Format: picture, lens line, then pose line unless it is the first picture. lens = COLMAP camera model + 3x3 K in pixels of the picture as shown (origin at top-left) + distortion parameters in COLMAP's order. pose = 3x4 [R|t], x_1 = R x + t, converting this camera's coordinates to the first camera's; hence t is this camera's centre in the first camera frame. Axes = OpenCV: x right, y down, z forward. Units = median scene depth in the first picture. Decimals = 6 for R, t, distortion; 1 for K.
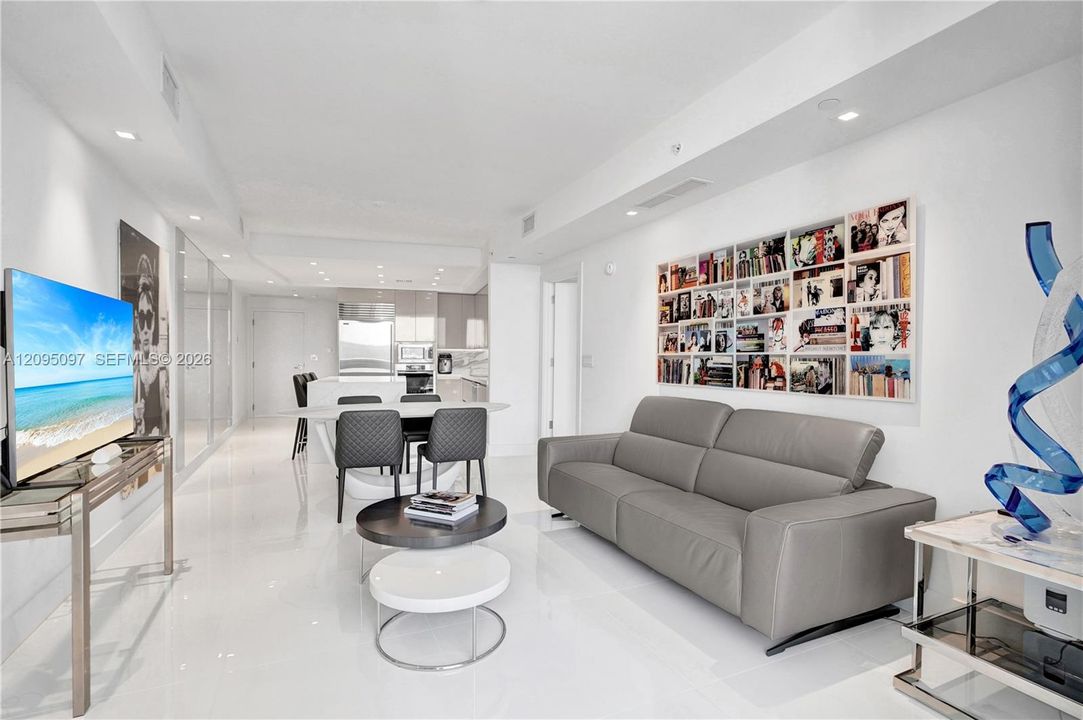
lens RADIAL K [[486.8, 0, 553.8], [0, 486.8, 362.6], [0, 0, 1]] dist [-0.007342, 0.002080]
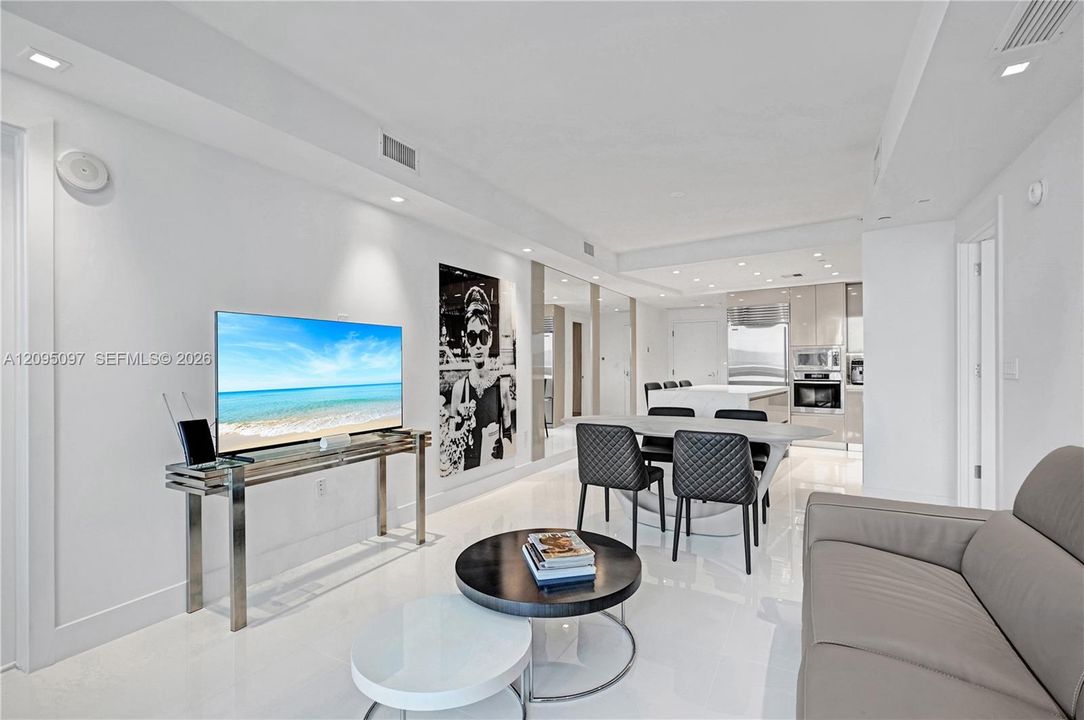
lens RADIAL K [[487.2, 0, 592.5], [0, 487.2, 364.4], [0, 0, 1]] dist [-0.007342, 0.002080]
pose [[0.613359, -0.008155, -0.789762, 0.334670], [0.000761, 0.999952, -0.009734, -0.005705], [0.789804, 0.005370, 0.613336, 0.435226]]
